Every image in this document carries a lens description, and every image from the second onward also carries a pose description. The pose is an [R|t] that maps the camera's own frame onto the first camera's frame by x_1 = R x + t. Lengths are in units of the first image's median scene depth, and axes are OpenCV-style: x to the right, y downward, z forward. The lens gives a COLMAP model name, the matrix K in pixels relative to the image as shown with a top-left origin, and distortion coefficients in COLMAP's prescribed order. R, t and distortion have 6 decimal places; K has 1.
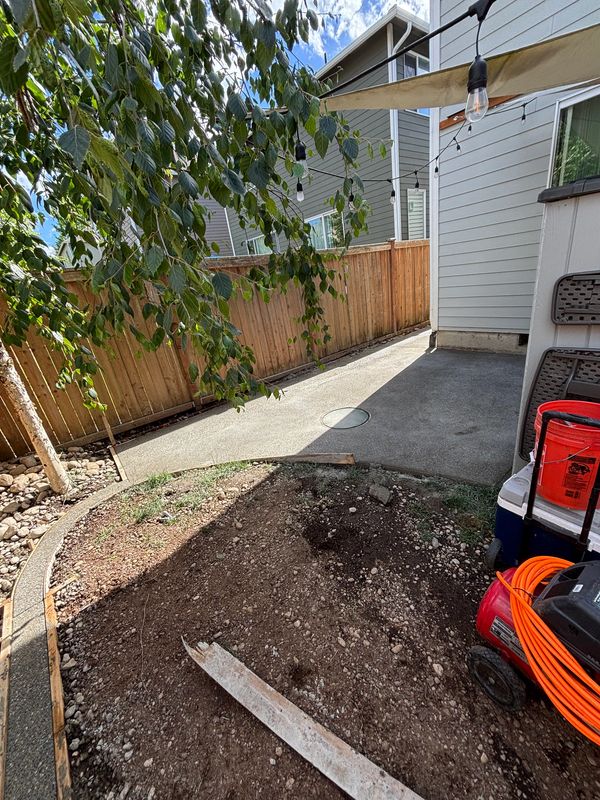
lens RADIAL K [[318.3, 0, 298.1], [0, 318.3, 397.4], [0, 0, 1]] dist [0.006235, -0.001274]
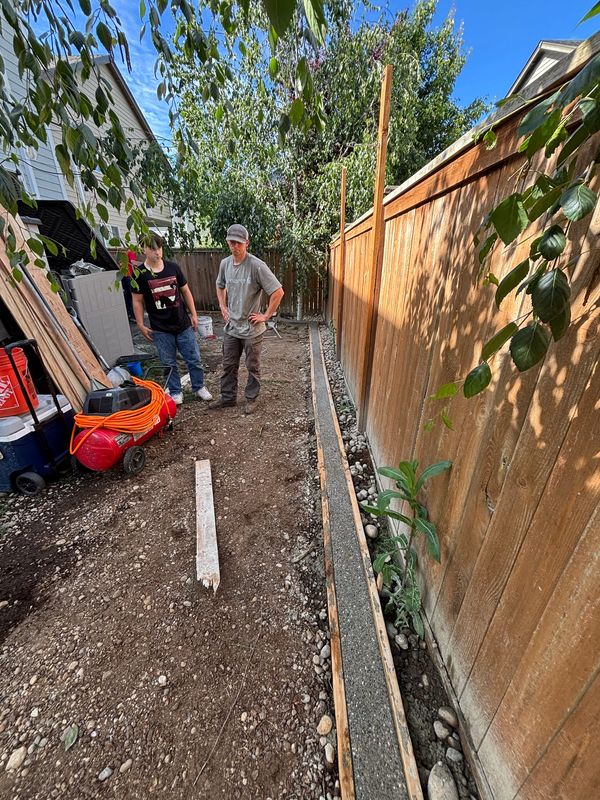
lens RADIAL K [[318.3, 0, 297.9], [0, 318.3, 398.1], [0, 0, 1]] dist [0.006235, -0.001274]
pose [[-0.749902, -0.127387, 0.649168, -1.113952], [0.338758, 0.768927, 0.542212, -0.105950], [-0.568234, 0.626517, -0.533467, 1.038649]]
